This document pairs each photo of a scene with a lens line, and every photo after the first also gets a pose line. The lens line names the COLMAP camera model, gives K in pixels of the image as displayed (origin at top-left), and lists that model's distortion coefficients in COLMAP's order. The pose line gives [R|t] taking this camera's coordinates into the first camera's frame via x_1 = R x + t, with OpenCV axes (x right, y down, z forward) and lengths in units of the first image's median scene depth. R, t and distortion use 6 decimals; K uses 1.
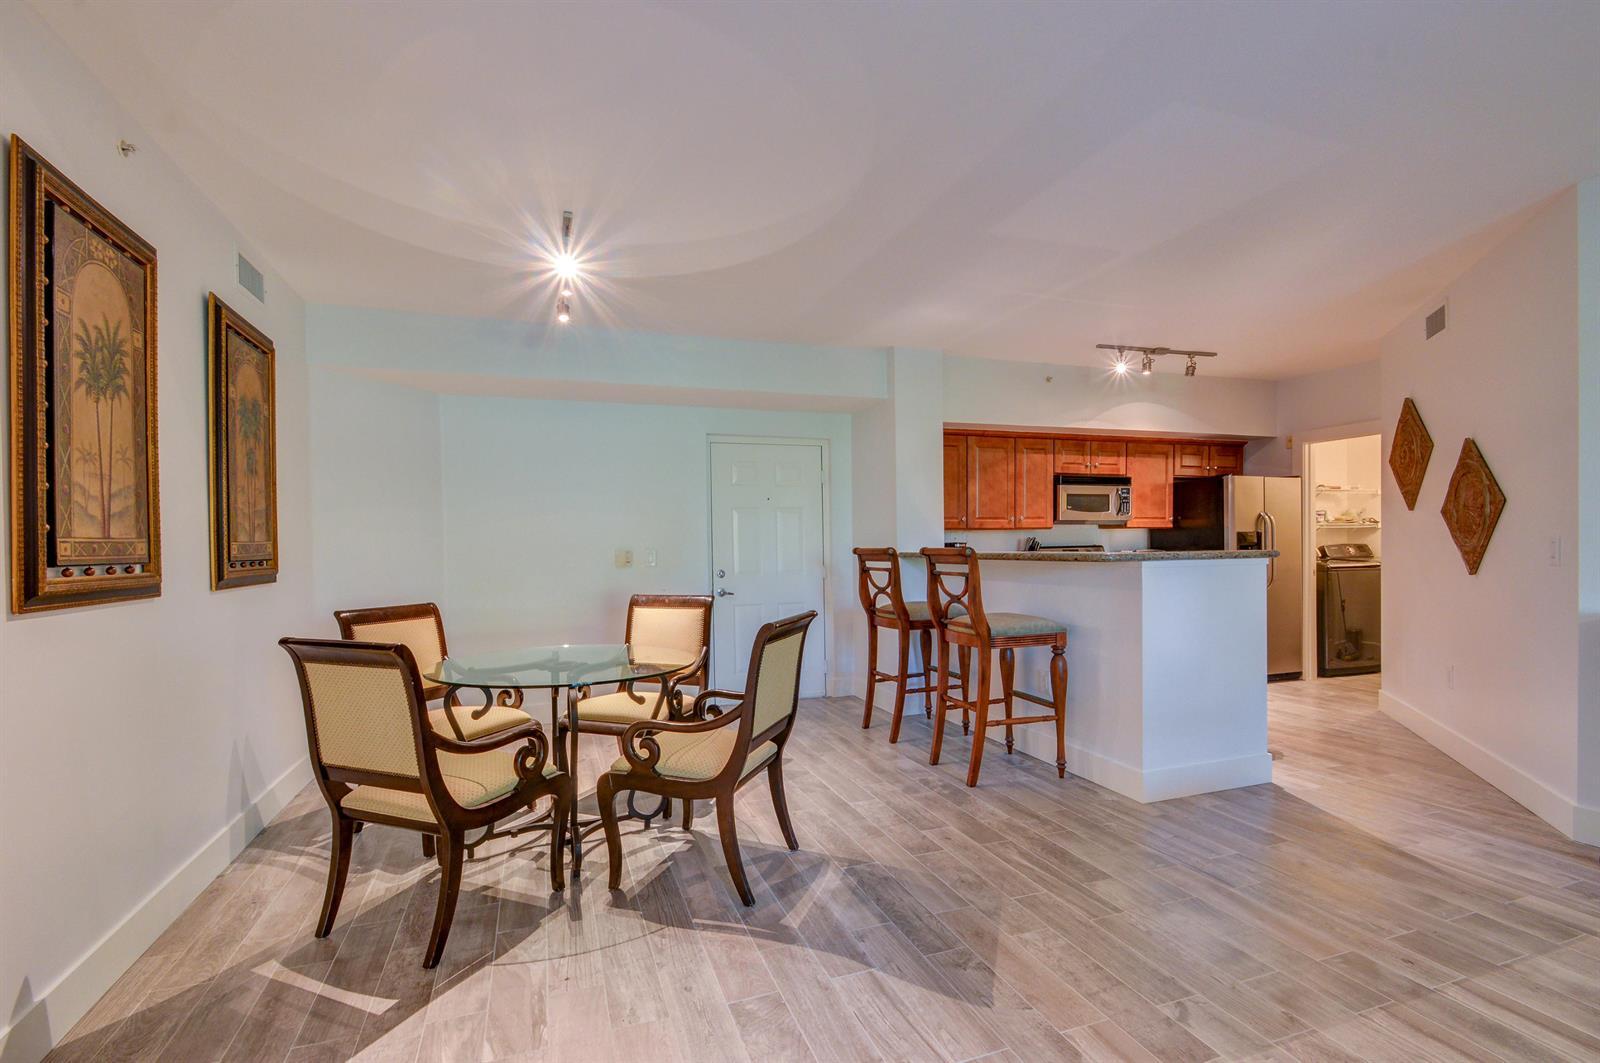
lens RADIAL K [[705.4, 0, 774.3], [0, 705.4, 554.8], [0, 0, 1]] dist [0.026270, -0.018104]
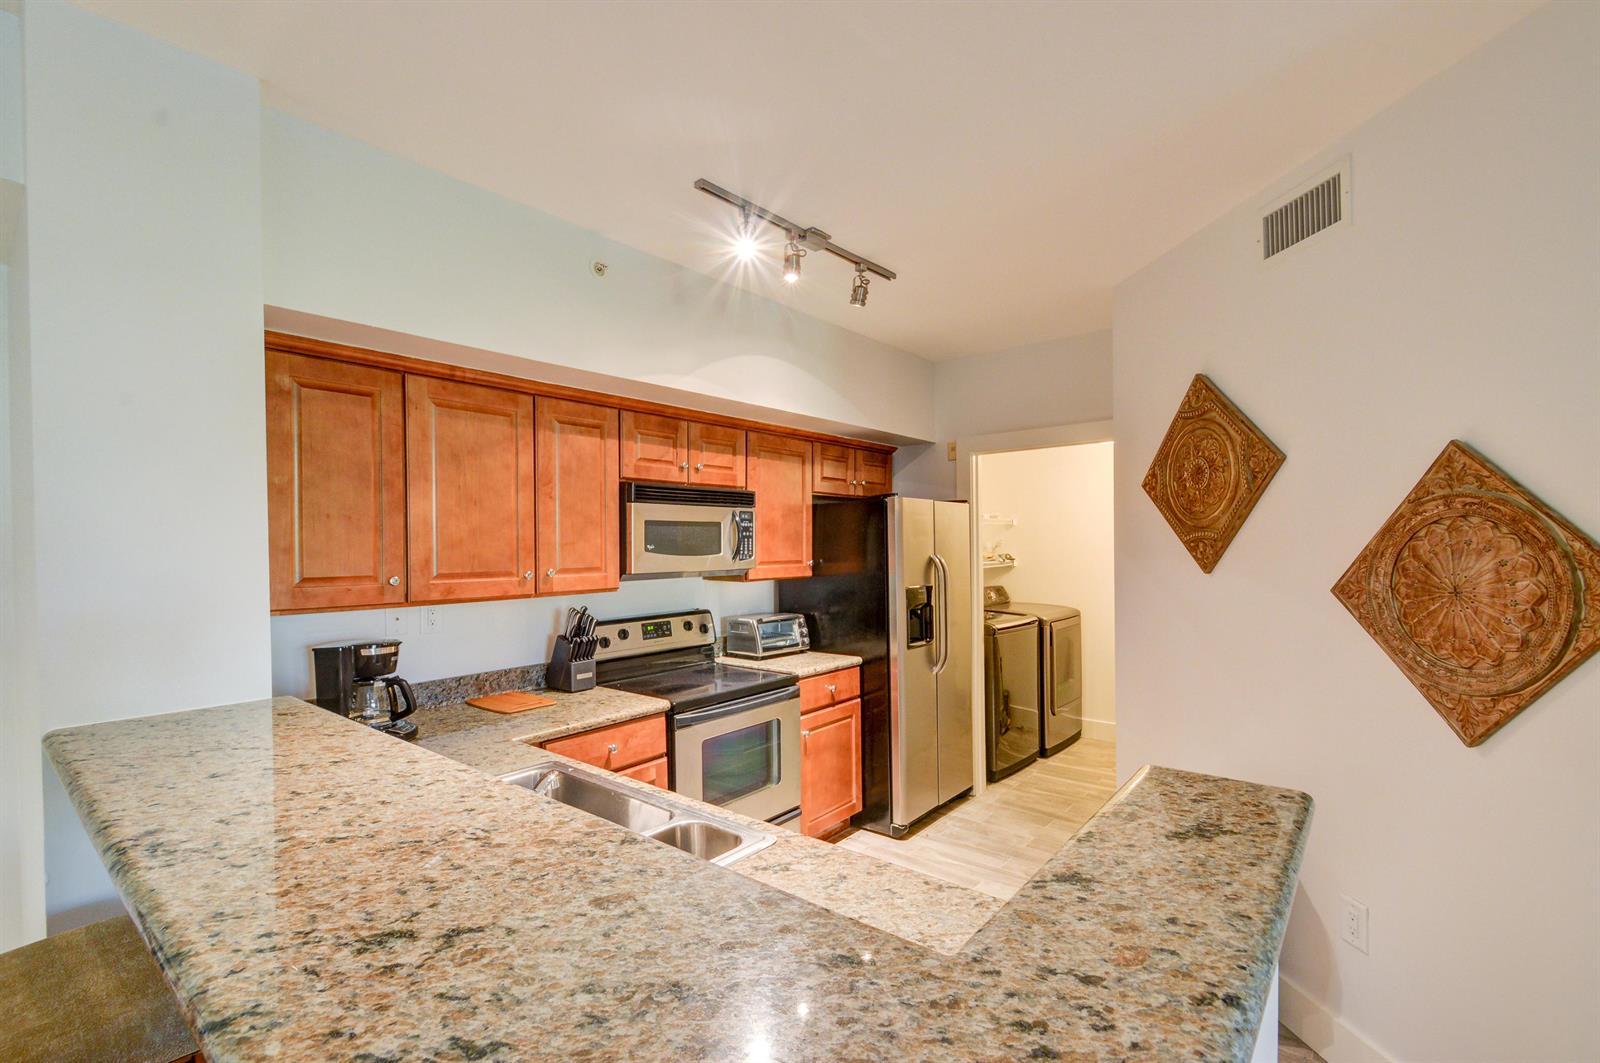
lens RADIAL K [[705.4, 0, 774.3], [0, 705.4, 554.8], [0, 0, 1]] dist [0.026270, -0.018104]
pose [[0.861918, -0.004917, 0.507024, 0.236861], [0.007395, 0.999969, -0.002874, -0.059240], [-0.506994, 0.006226, 0.861927, 0.519718]]
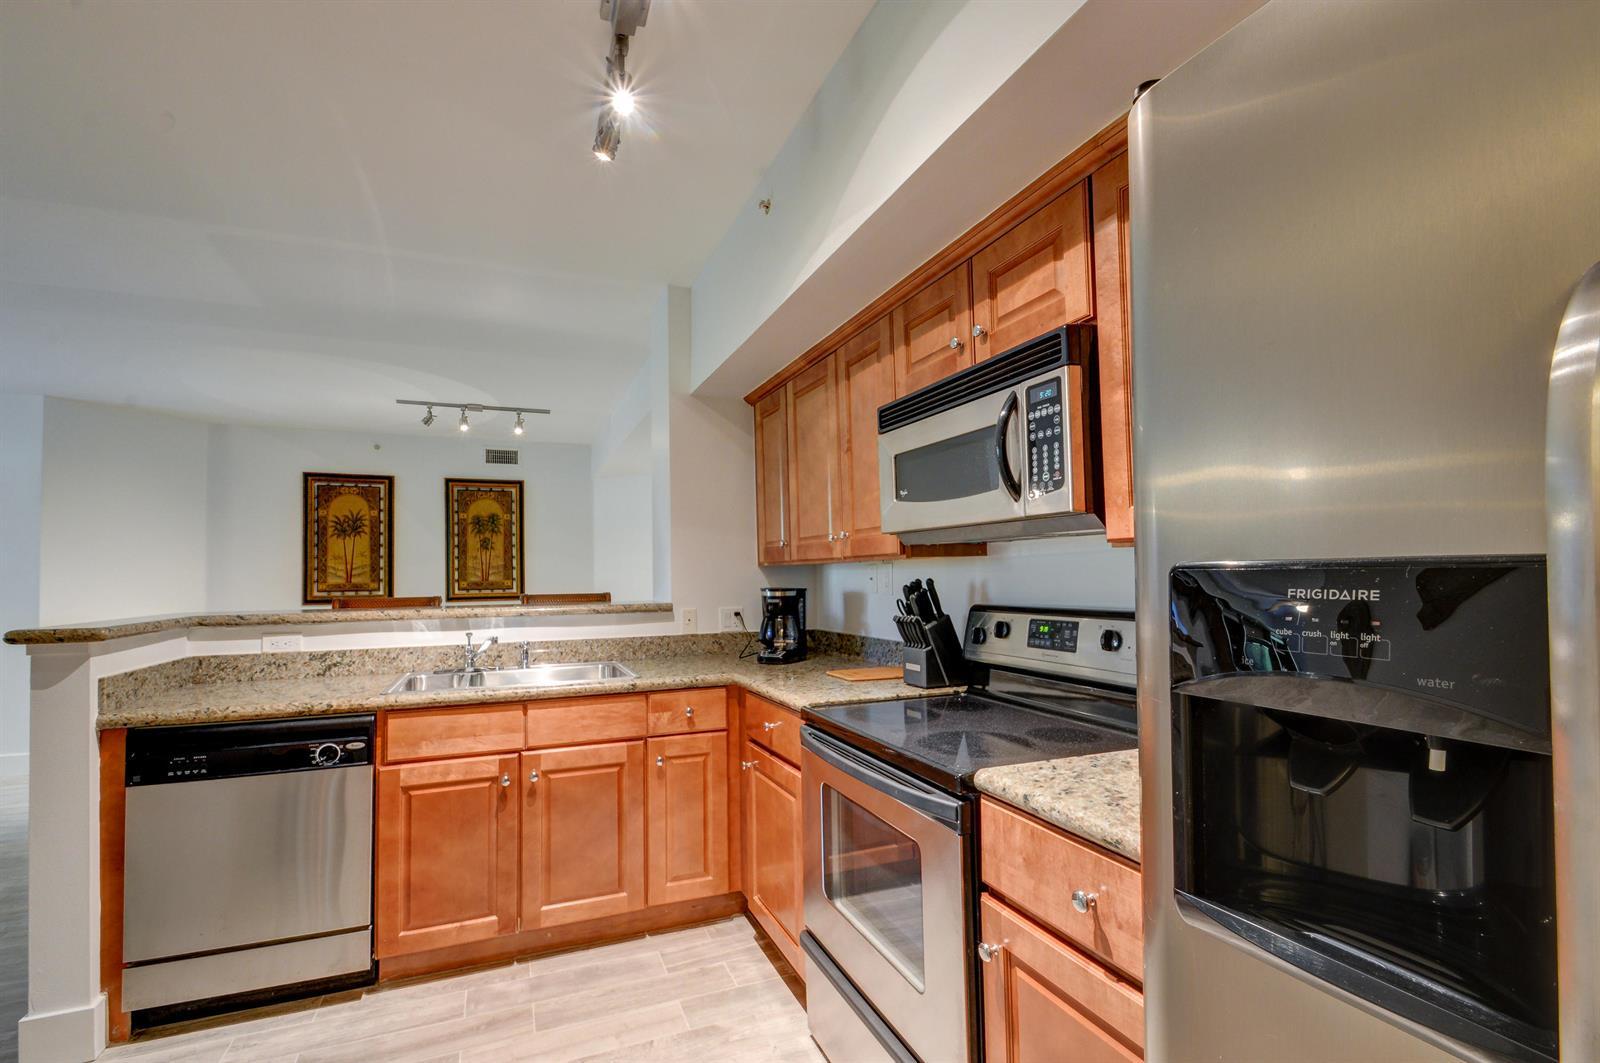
lens RADIAL K [[705.4, 0, 774.3], [0, 705.4, 554.8], [0, 0, 1]] dist [0.026270, -0.018104]
pose [[0.044169, -0.014171, -0.998924, 0.744352], [0.002311, 0.999898, -0.014083, -0.032840], [0.999021, -0.001687, 0.044197, 0.914697]]
